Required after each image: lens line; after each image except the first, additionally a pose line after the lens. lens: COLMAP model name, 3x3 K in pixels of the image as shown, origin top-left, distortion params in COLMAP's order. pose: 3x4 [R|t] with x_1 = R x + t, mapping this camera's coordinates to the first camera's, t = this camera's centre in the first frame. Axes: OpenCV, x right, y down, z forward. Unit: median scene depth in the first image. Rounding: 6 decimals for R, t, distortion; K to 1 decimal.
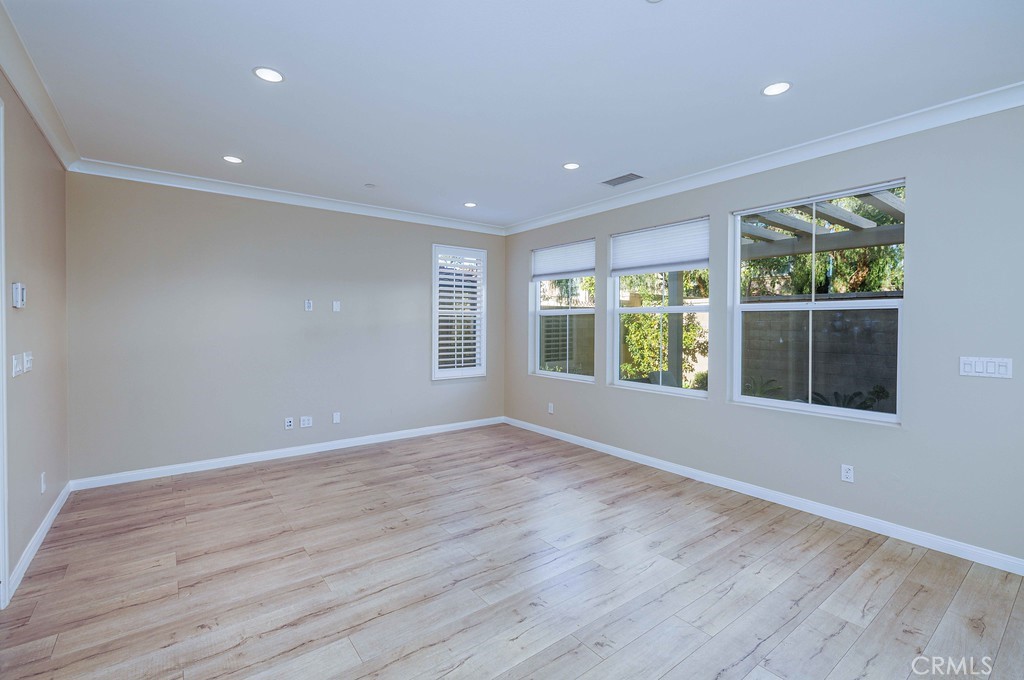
lens RADIAL K [[448.8, 0, 511.8], [0, 448.8, 329.8], [0, 0, 1]] dist [0.000516, 0.000207]
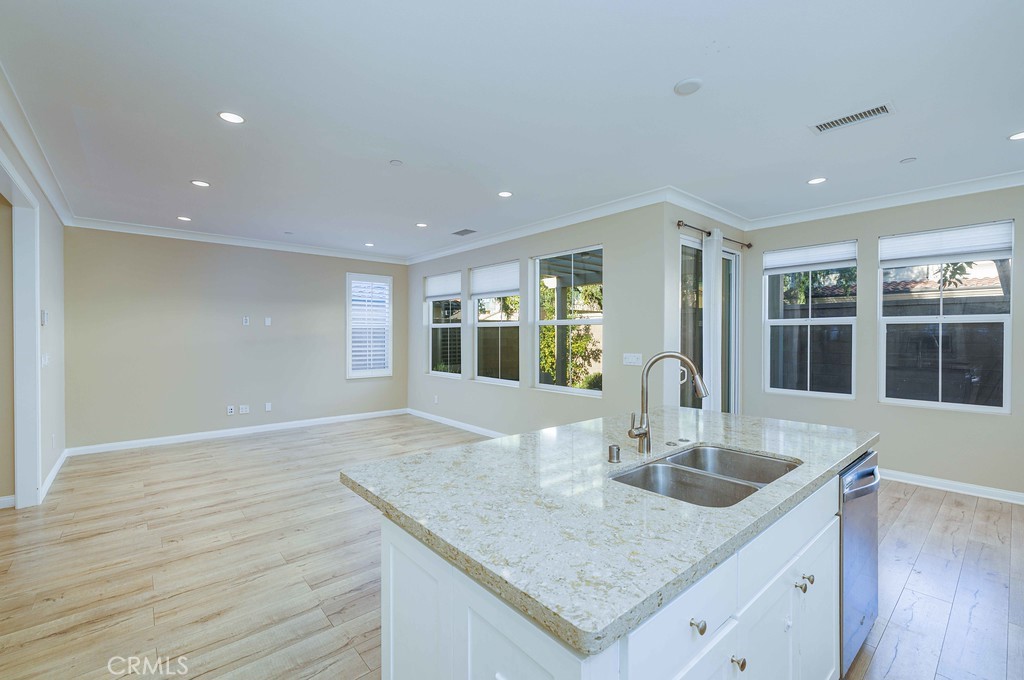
lens RADIAL K [[431.0, 0, 482.3], [0, 431.0, 340.3], [0, 0, 1]] dist [-0.002307, -0.000112]
pose [[0.999724, -0.002865, 0.023334, 0.256865], [0.002883, 0.999996, -0.000701, 0.006197], [-0.023332, 0.000768, 0.999727, -0.339082]]
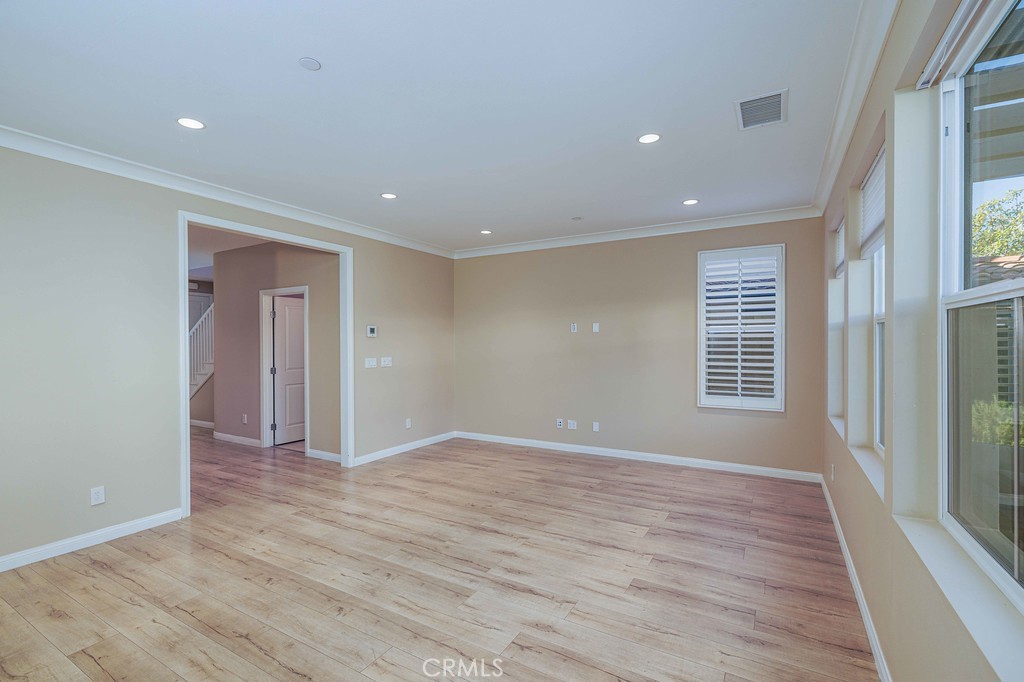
lens RADIAL K [[432.0, 0, 478.4], [0, 432.0, 343.8], [0, 0, 1]] dist [0.000678, 0.000129]
pose [[0.391845, -0.003322, -0.920025, 0.615469], [-0.006664, 0.999957, -0.006449, -0.002816], [0.920007, 0.008658, 0.391806, 0.384394]]
